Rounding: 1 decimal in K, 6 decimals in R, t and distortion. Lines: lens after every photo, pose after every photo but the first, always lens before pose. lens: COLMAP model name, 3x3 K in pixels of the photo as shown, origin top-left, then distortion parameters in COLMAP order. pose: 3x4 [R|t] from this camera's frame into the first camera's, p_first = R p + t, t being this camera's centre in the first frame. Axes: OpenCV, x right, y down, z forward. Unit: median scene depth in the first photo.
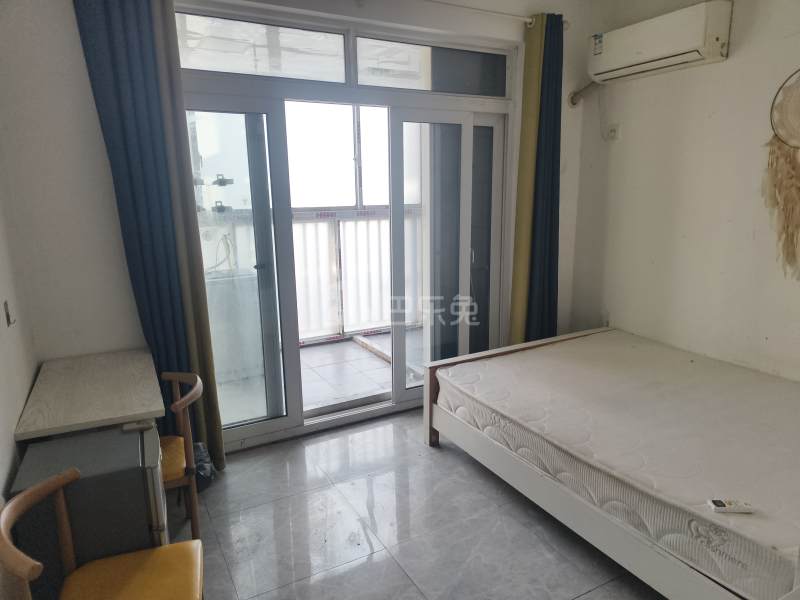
lens RADIAL K [[531.9, 0, 407.0], [0, 531.9, 308.8], [0, 0, 1]] dist [0.078915, -0.099017]
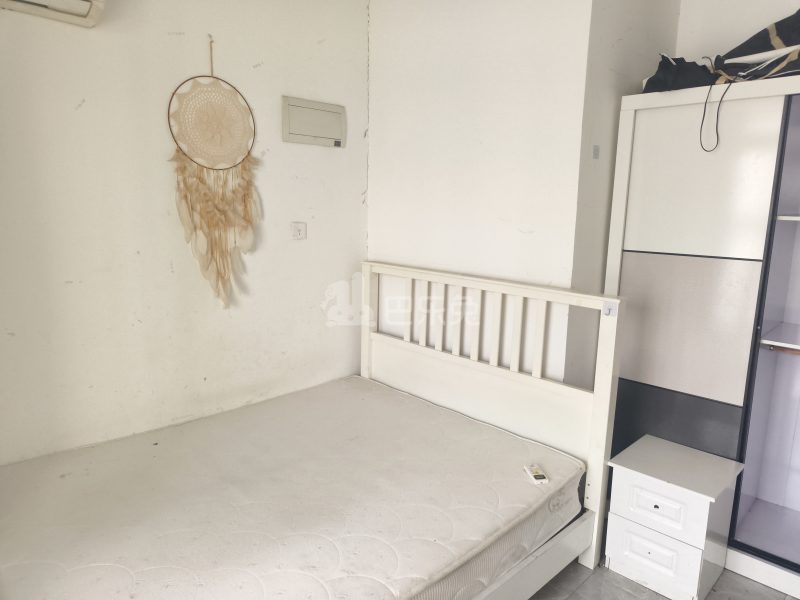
lens RADIAL K [[550.1, 0, 398.0], [0, 550.1, 299.6], [0, 0, 1]] dist [0.003504, -0.003659]
pose [[-0.266513, -0.155622, 0.951185, -0.280491], [0.195228, 0.957706, 0.211390, -0.214241], [-0.943852, 0.242036, -0.224860, 0.943146]]
